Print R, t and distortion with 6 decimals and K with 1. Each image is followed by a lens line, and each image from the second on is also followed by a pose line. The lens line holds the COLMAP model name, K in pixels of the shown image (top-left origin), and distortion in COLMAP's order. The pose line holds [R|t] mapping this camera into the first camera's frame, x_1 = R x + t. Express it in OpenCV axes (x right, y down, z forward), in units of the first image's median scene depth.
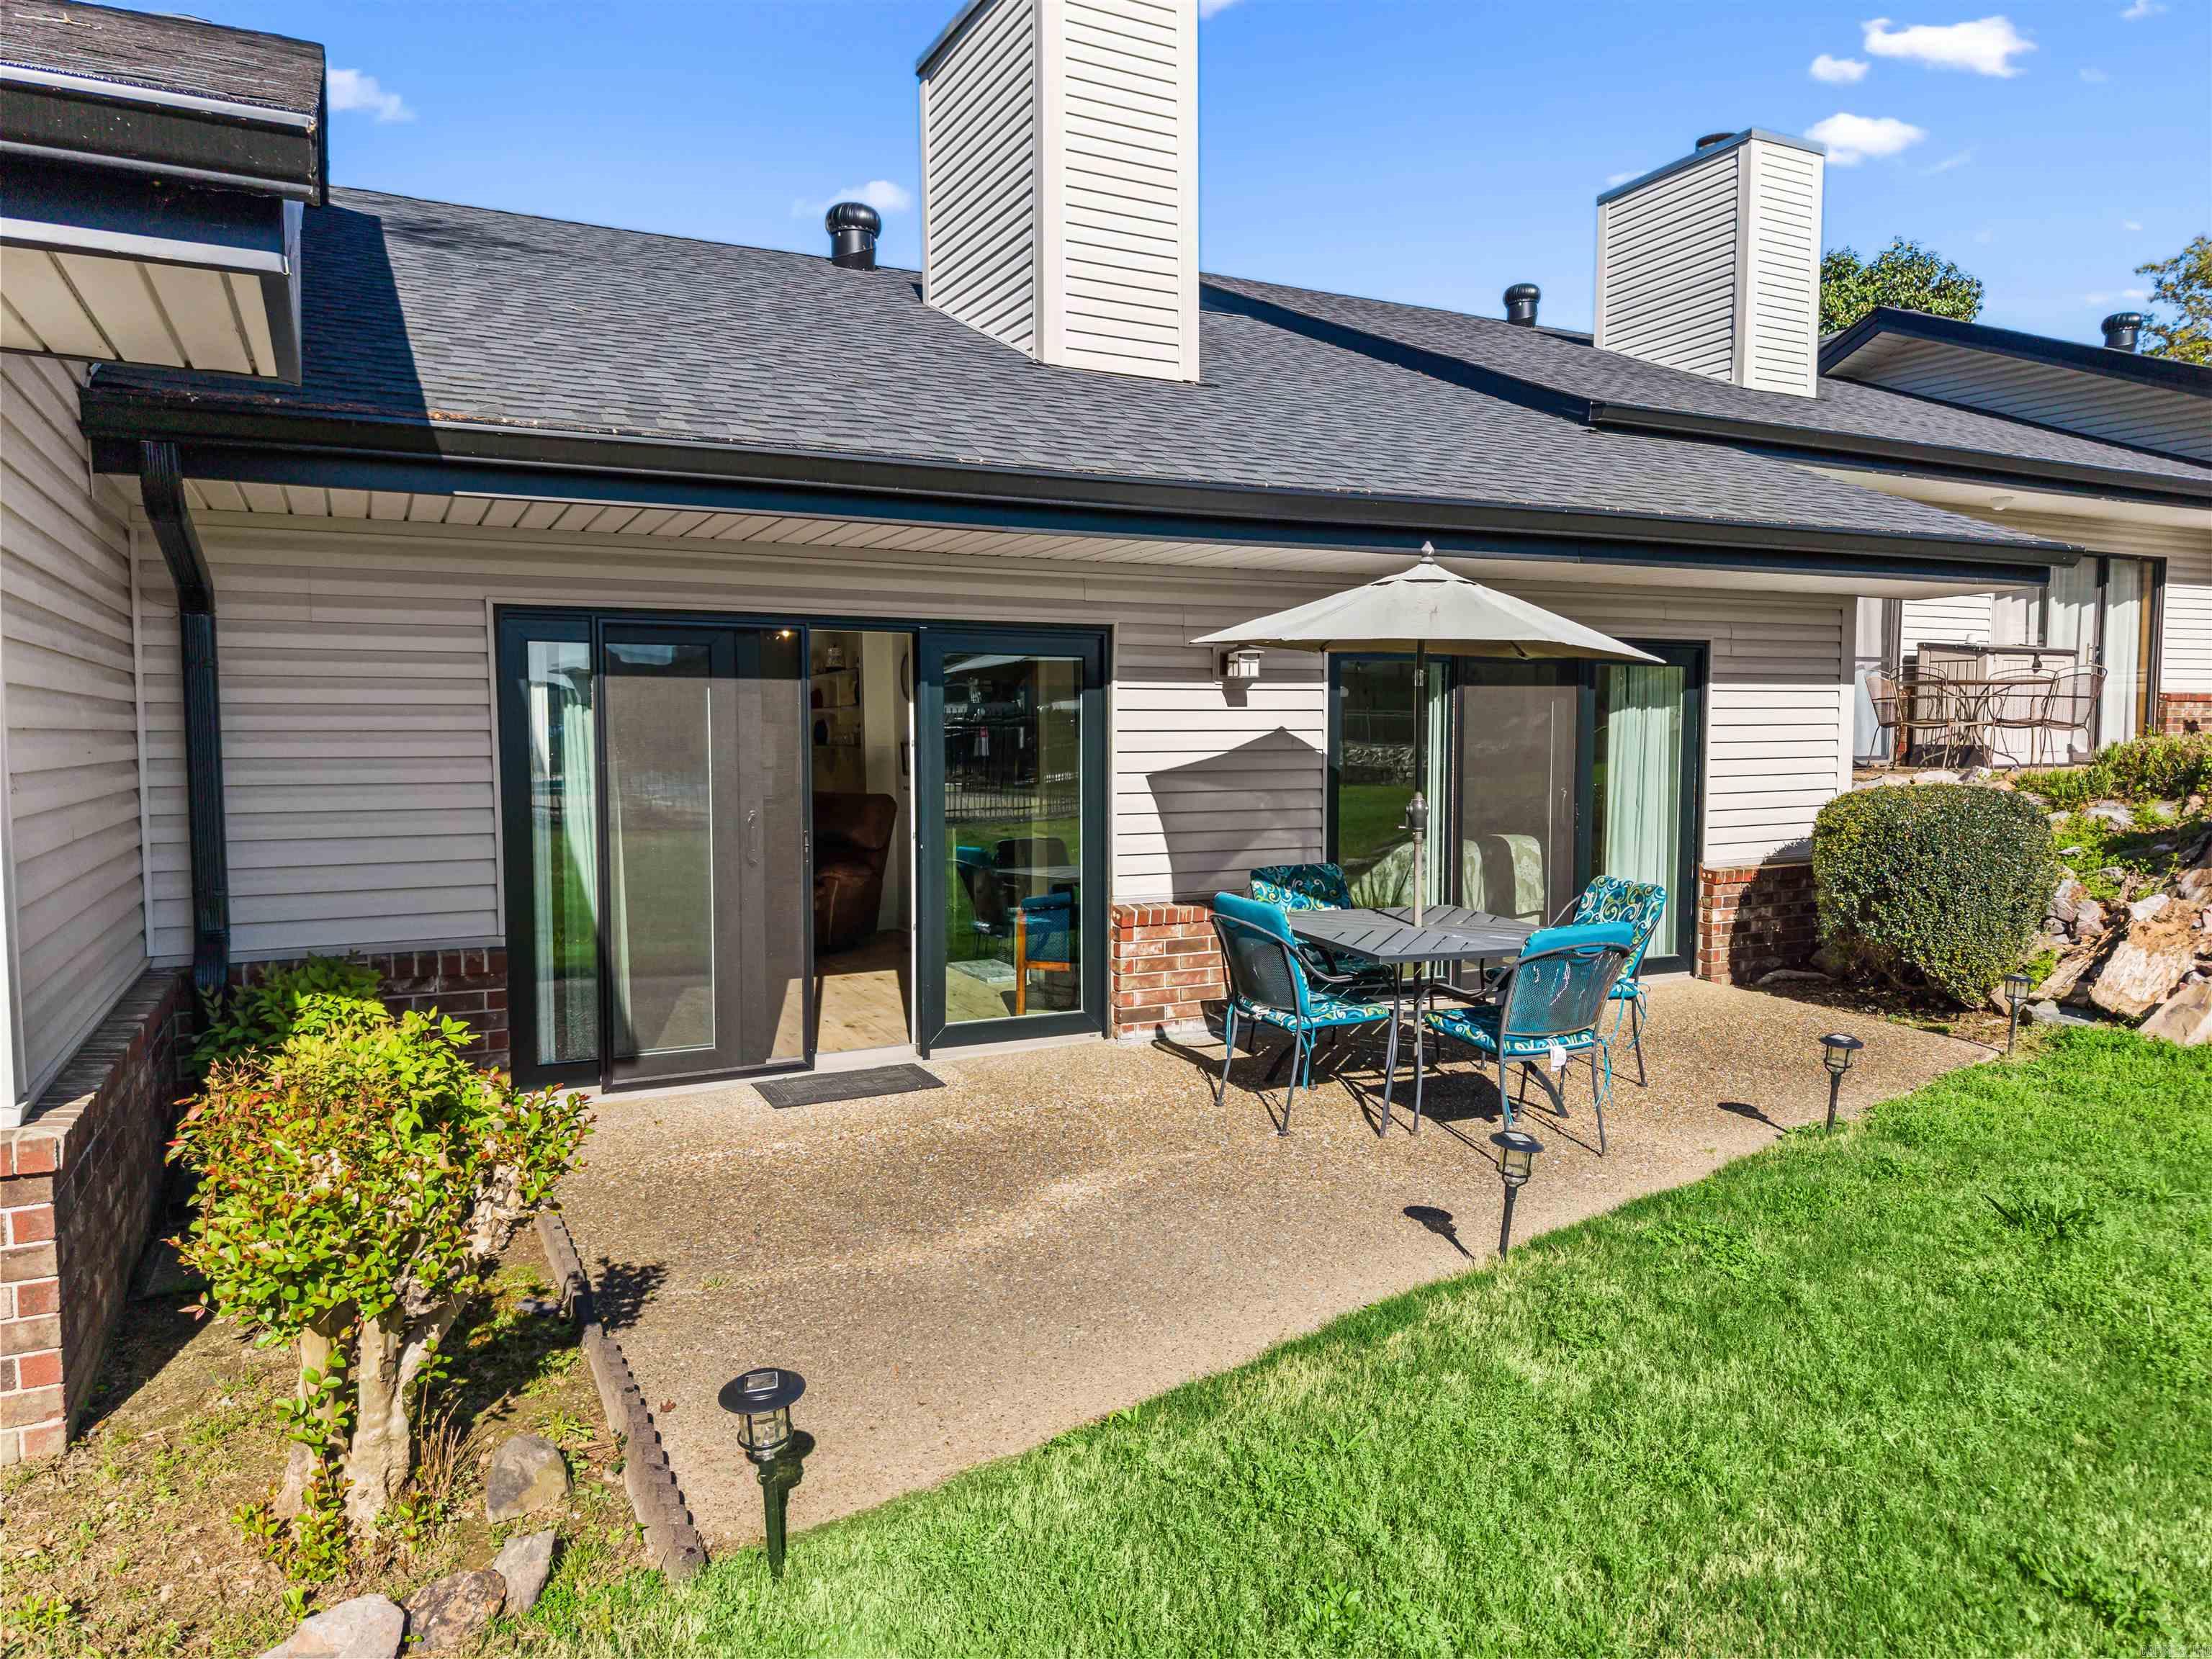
lens RADIAL K [[1524.4, 0, 1106.0], [0, 1524.4, 829.5], [0, 0, 1]] dist [0.078701, -0.104455]
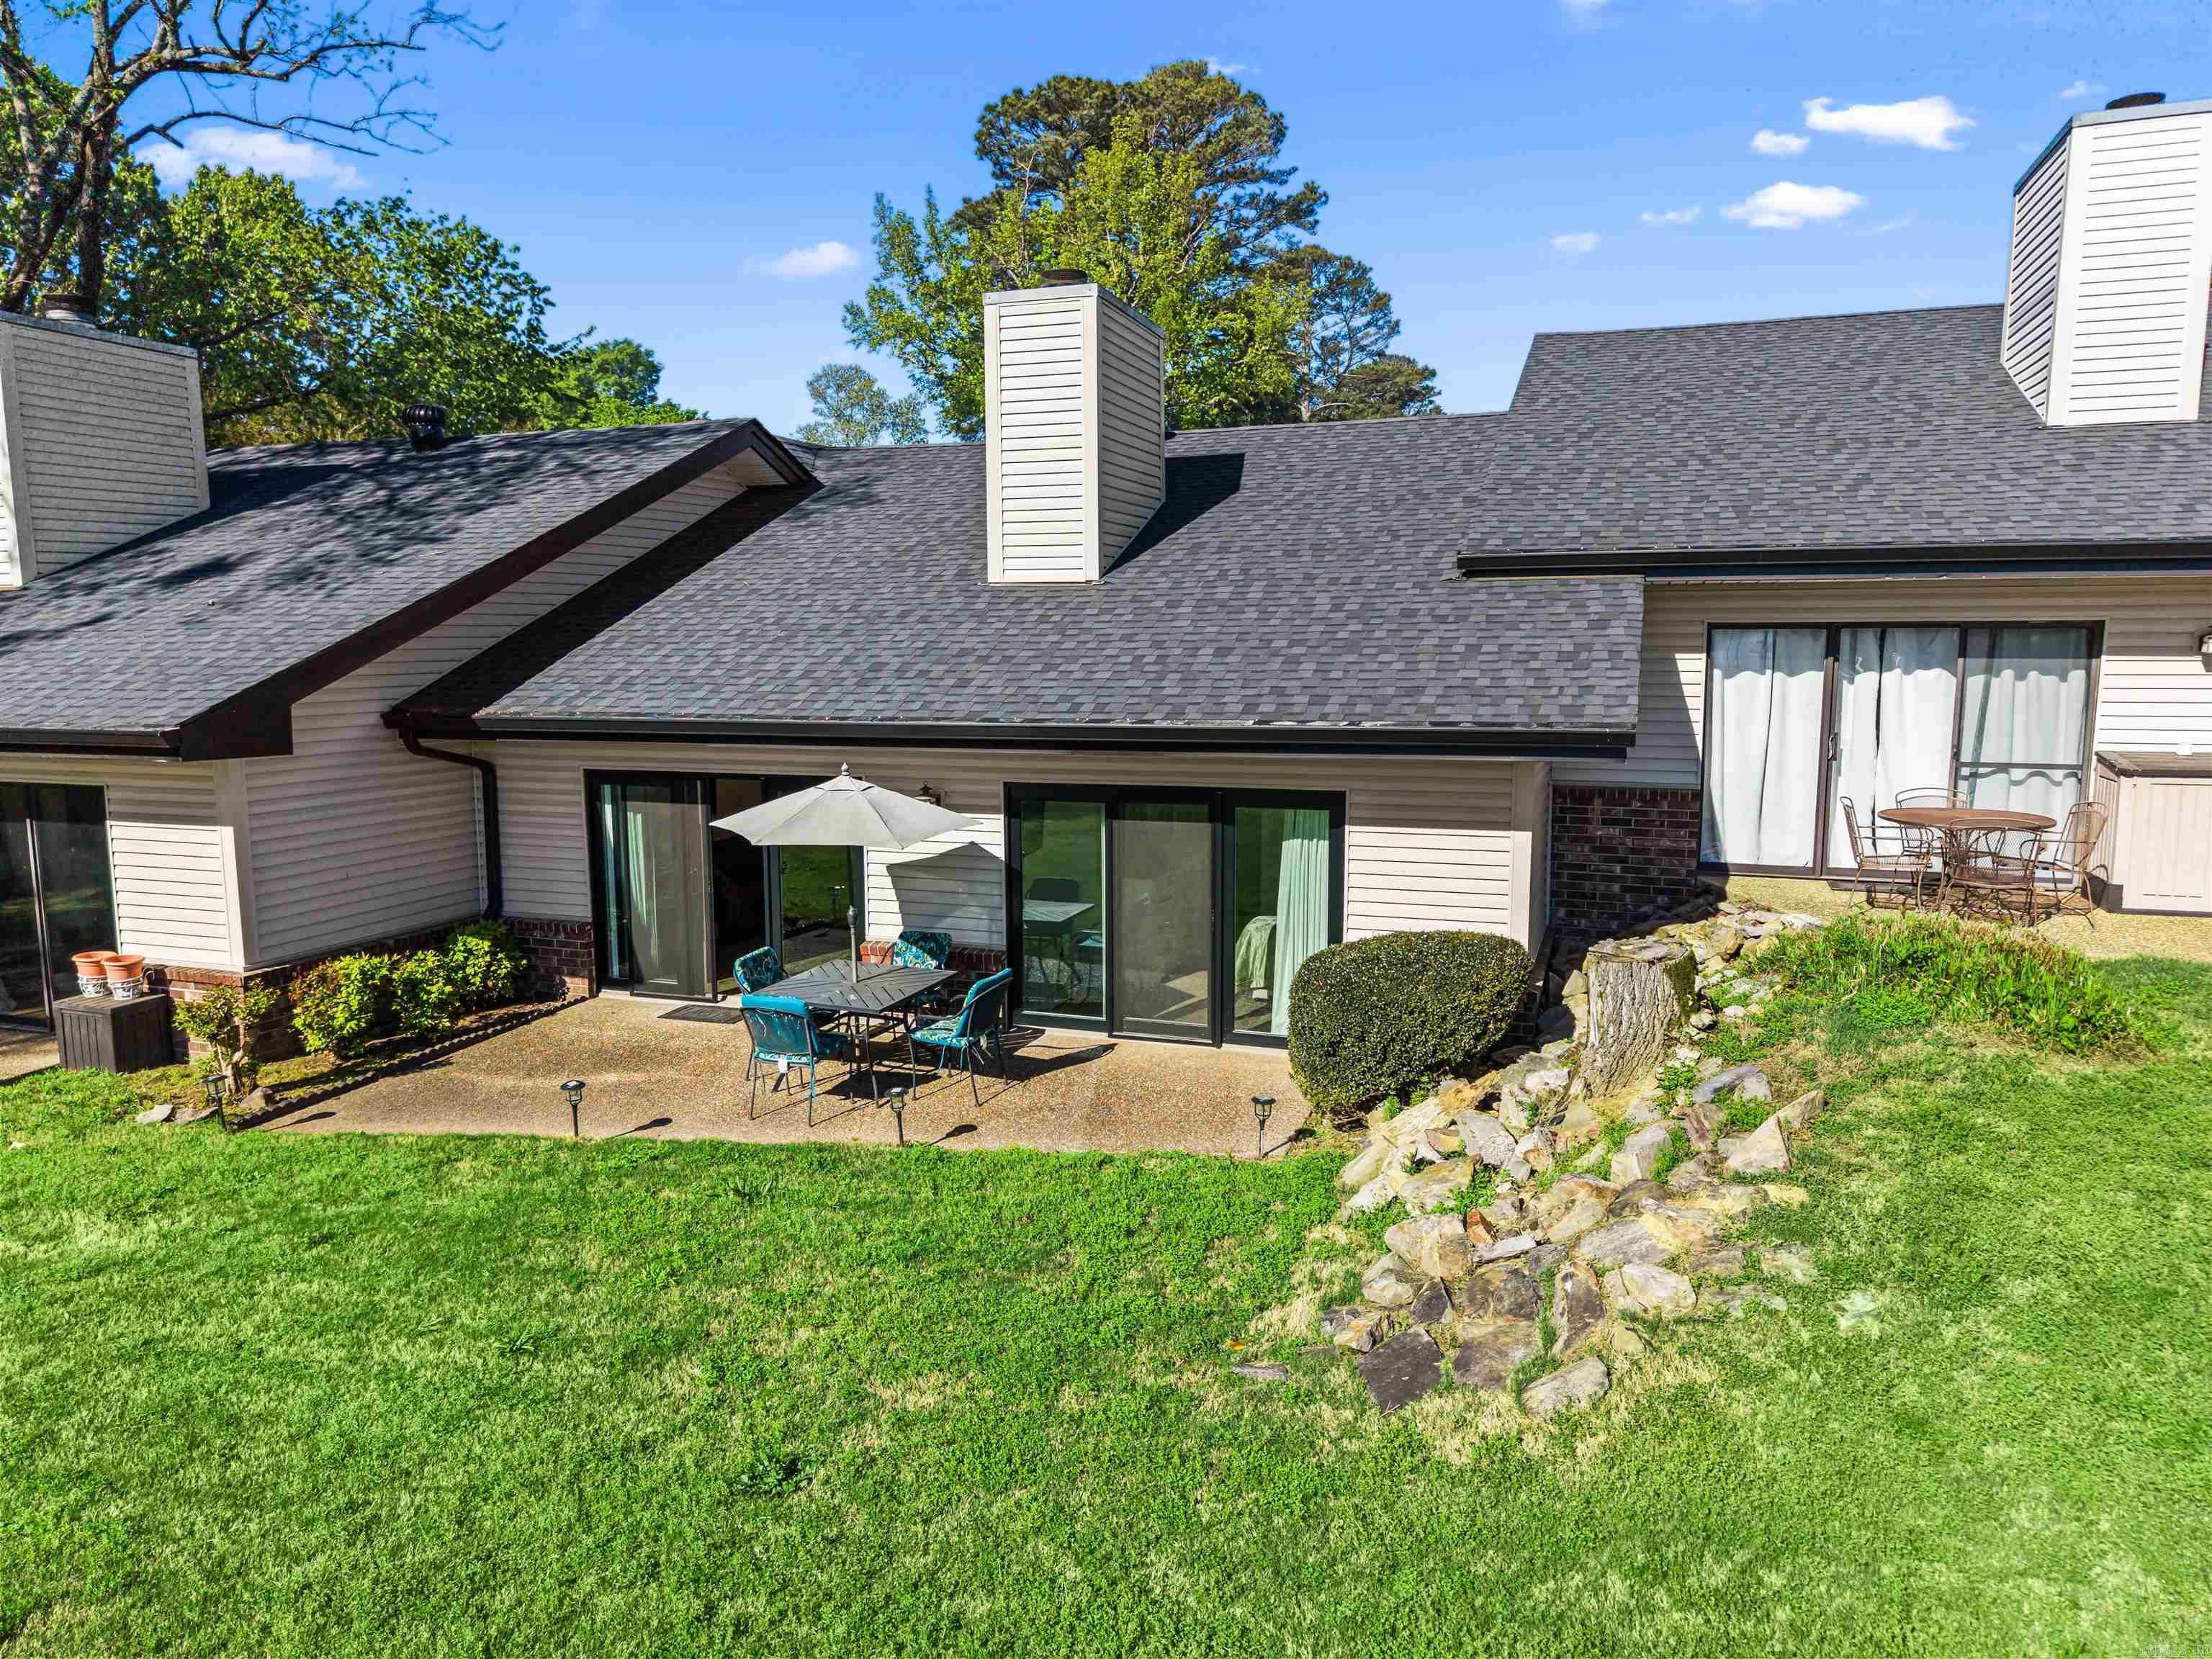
lens RADIAL K [[1524.4, 0, 1106.0], [0, 1524.4, 829.5], [0, 0, 1]] dist [0.078701, -0.104455]
pose [[0.682760, 0.091483, -0.724893, 1.394421], [-0.045352, 0.995524, 0.082920, -0.224529], [0.729234, -0.023739, 0.683853, 0.030851]]
